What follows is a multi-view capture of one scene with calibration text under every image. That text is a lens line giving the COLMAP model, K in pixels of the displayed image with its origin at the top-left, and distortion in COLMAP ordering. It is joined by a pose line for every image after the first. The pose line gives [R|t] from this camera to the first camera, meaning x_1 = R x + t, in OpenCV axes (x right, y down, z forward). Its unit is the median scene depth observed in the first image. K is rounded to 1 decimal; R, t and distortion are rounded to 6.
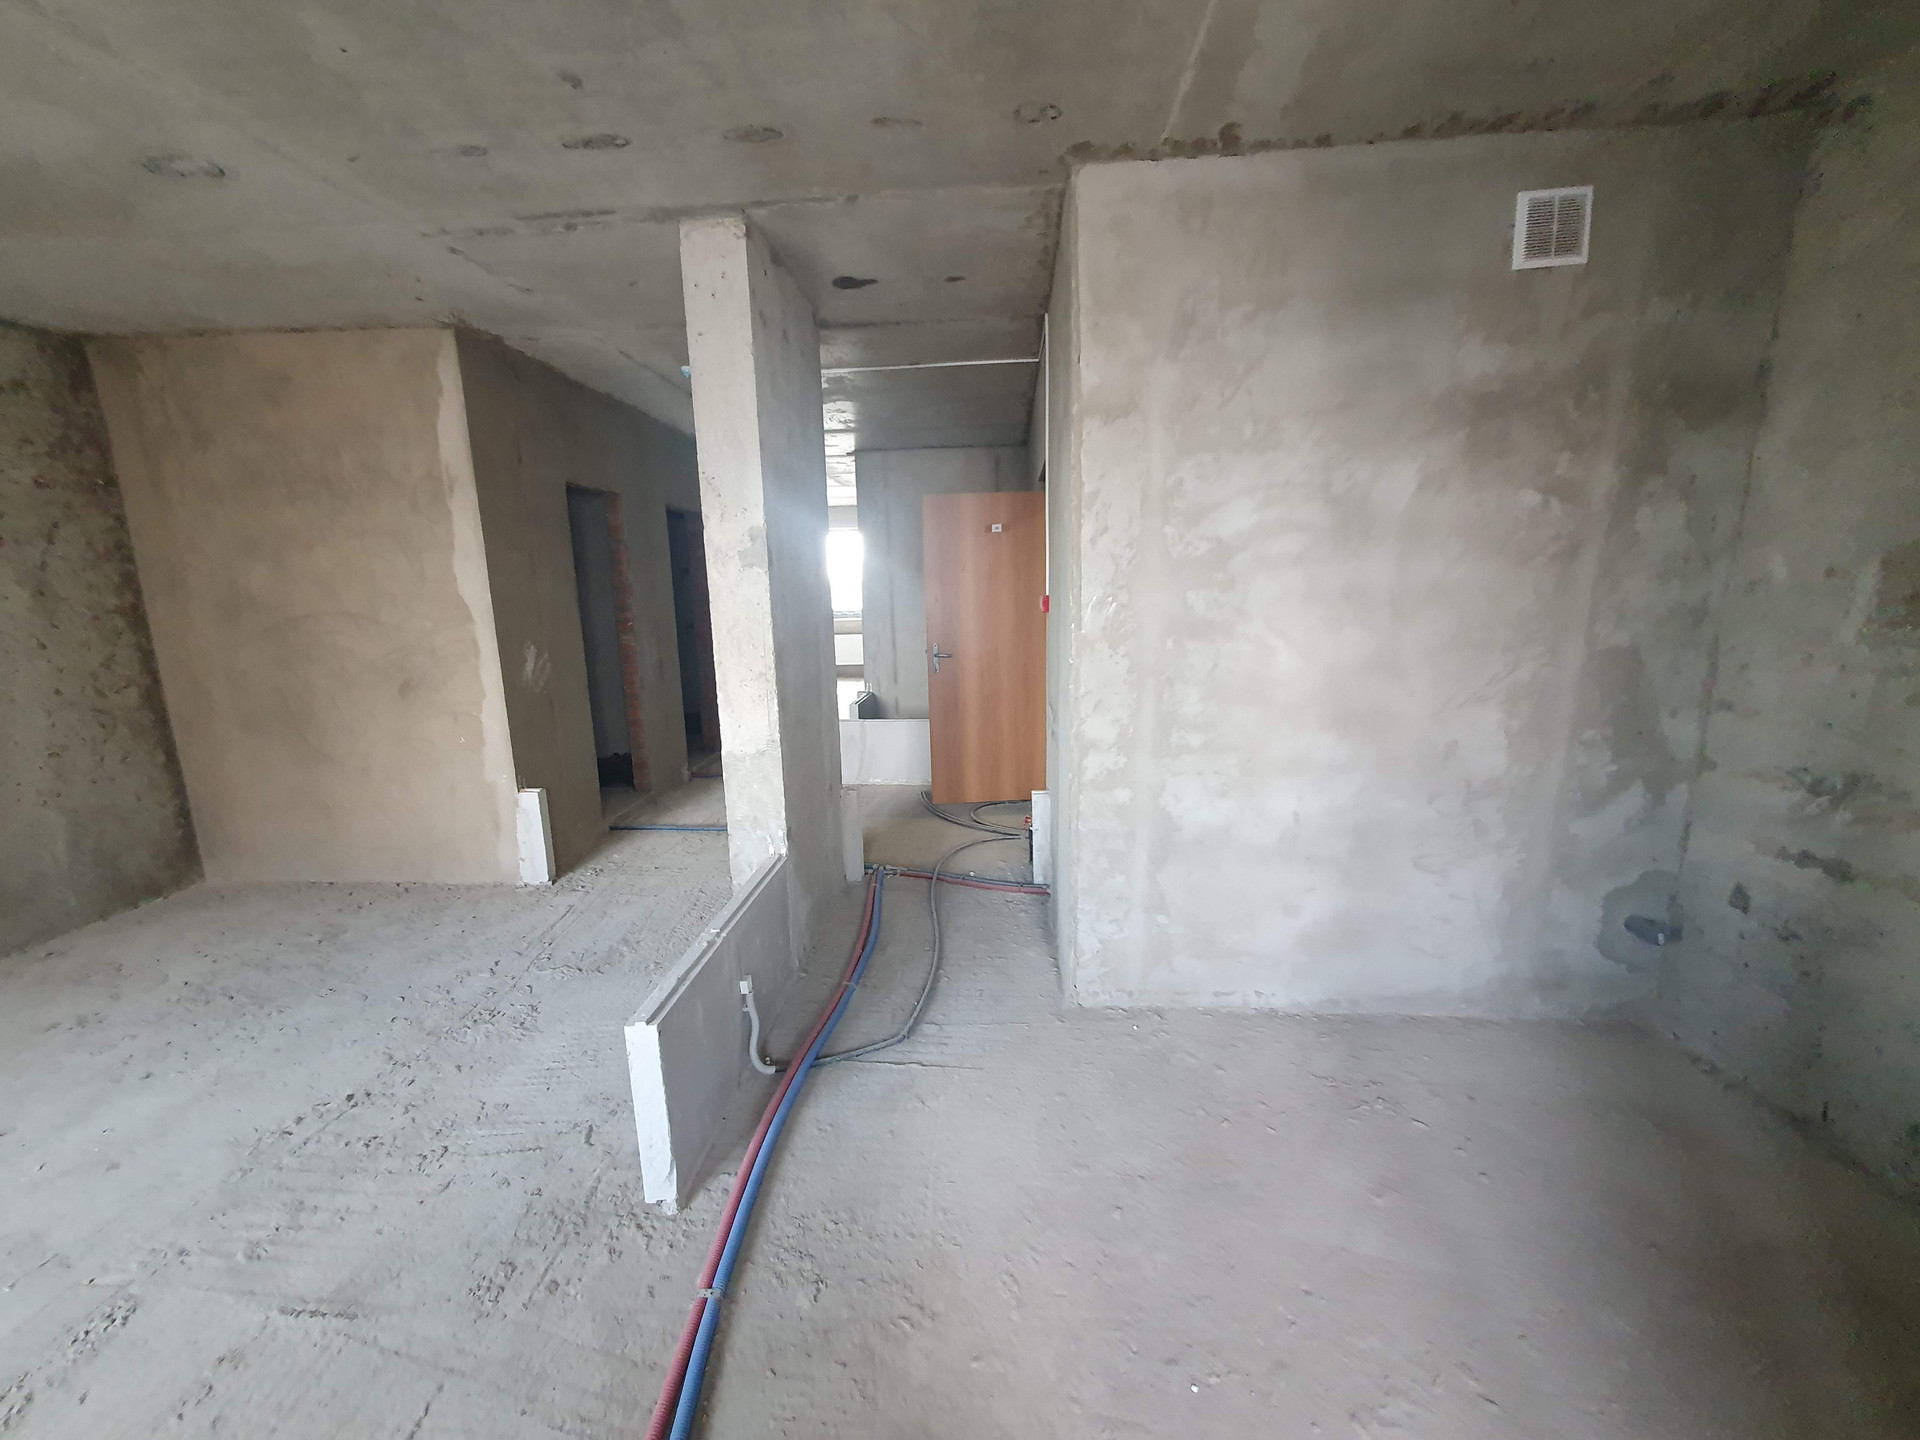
lens RADIAL K [[761.7, 0, 960.4], [0, 761.7, 709.0], [0, 0, 1]] dist [0.007457, -0.002705]
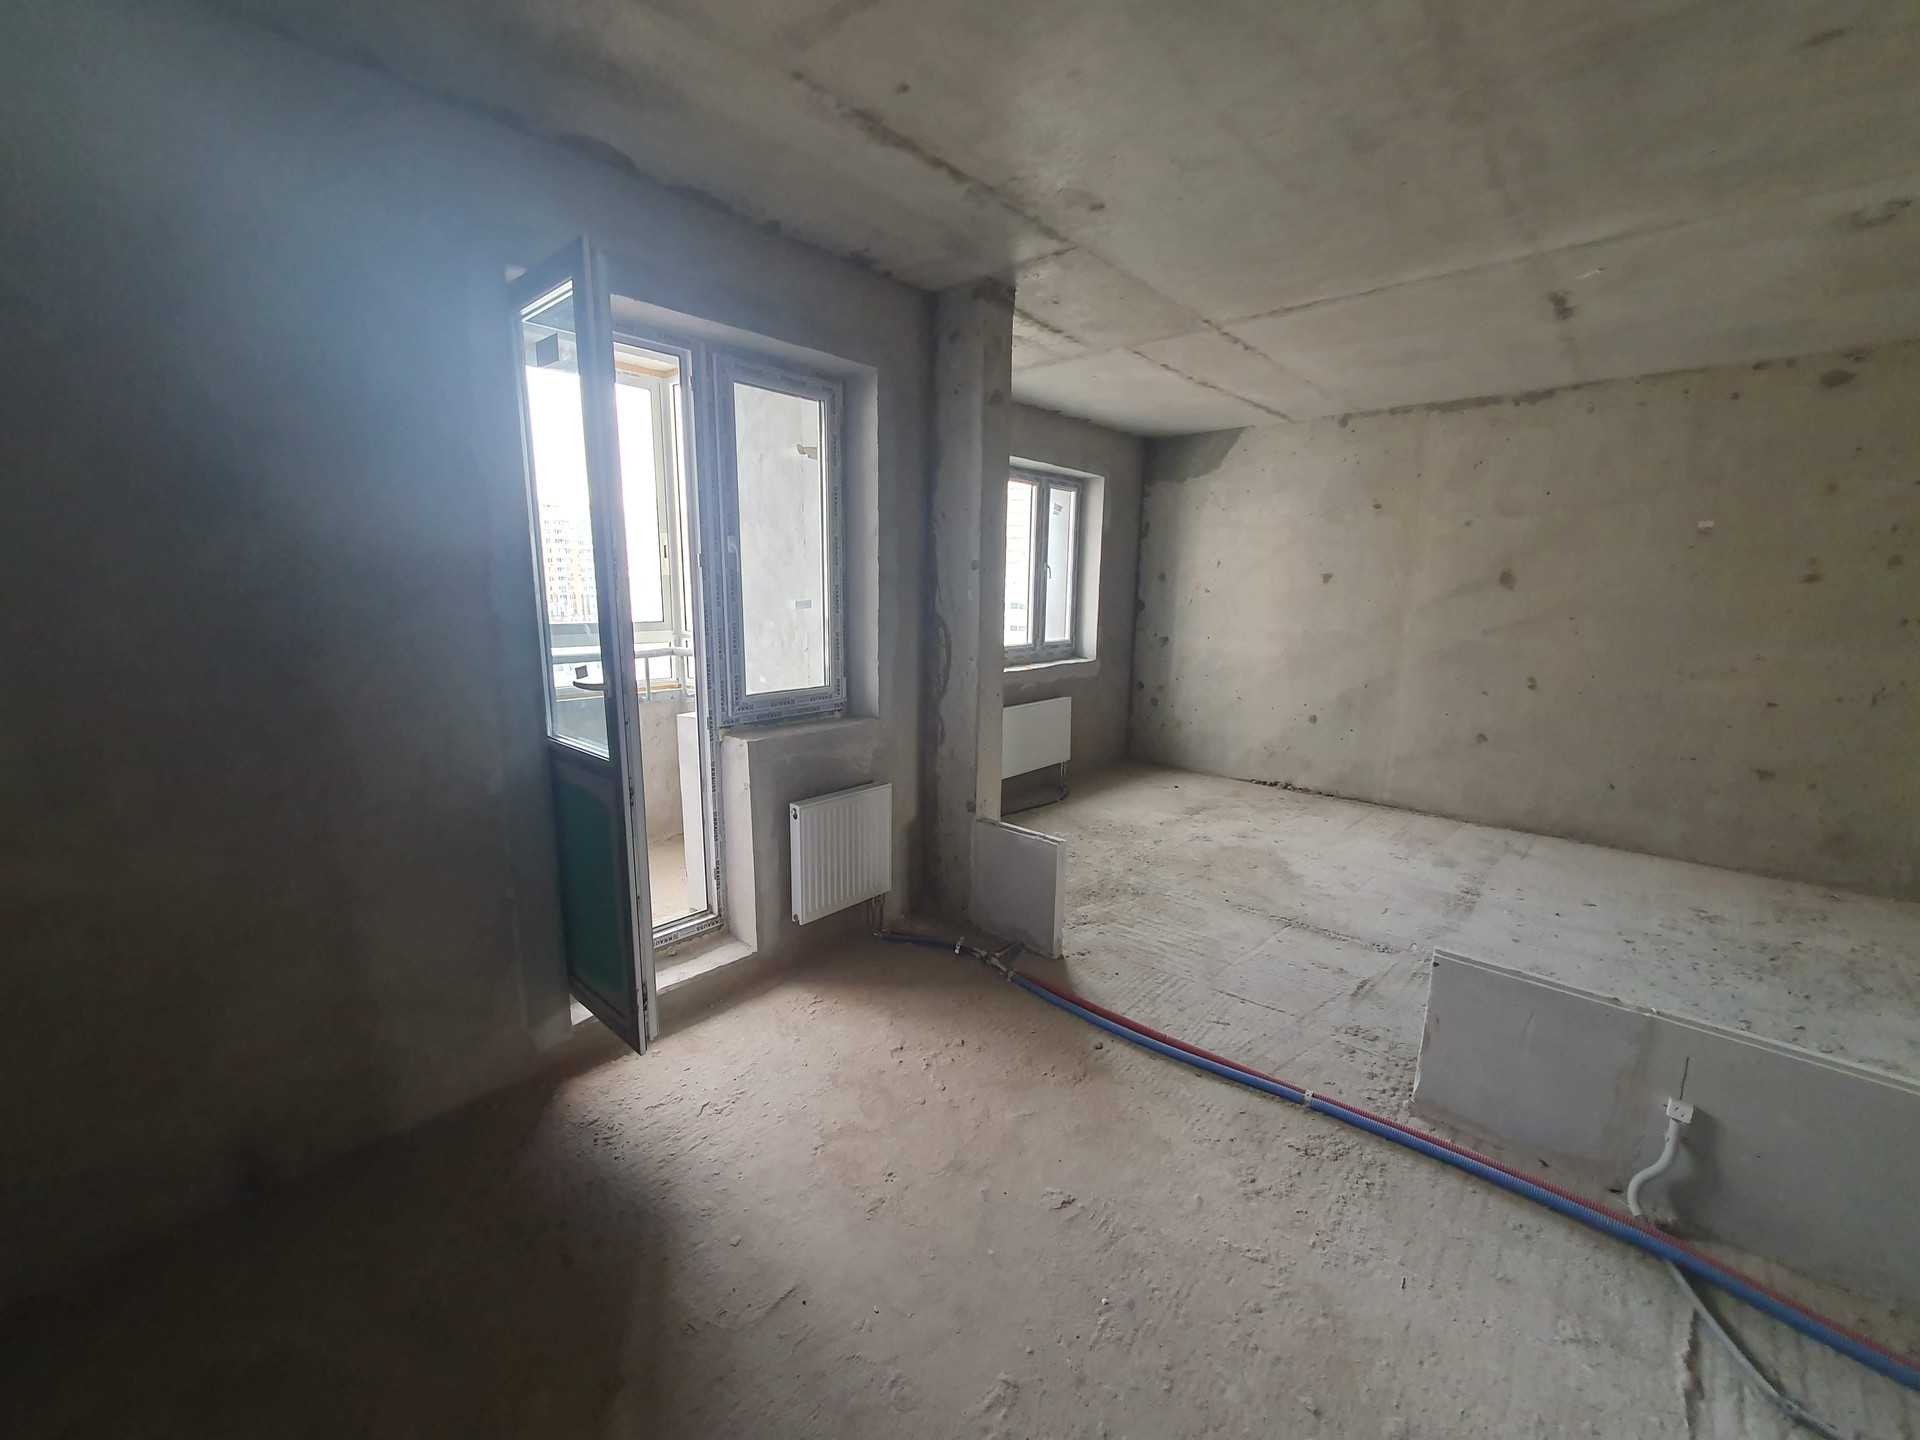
lens RADIAL K [[761.7, 0, 943.5], [0, 761.7, 728.1], [0, 0, 1]] dist [0.007457, -0.002705]
pose [[-0.623706, 0.172575, -0.762370, 0.808208], [-0.134947, 0.936906, 0.322486, -0.186177], [0.769922, 0.304016, -0.561065, 0.809510]]
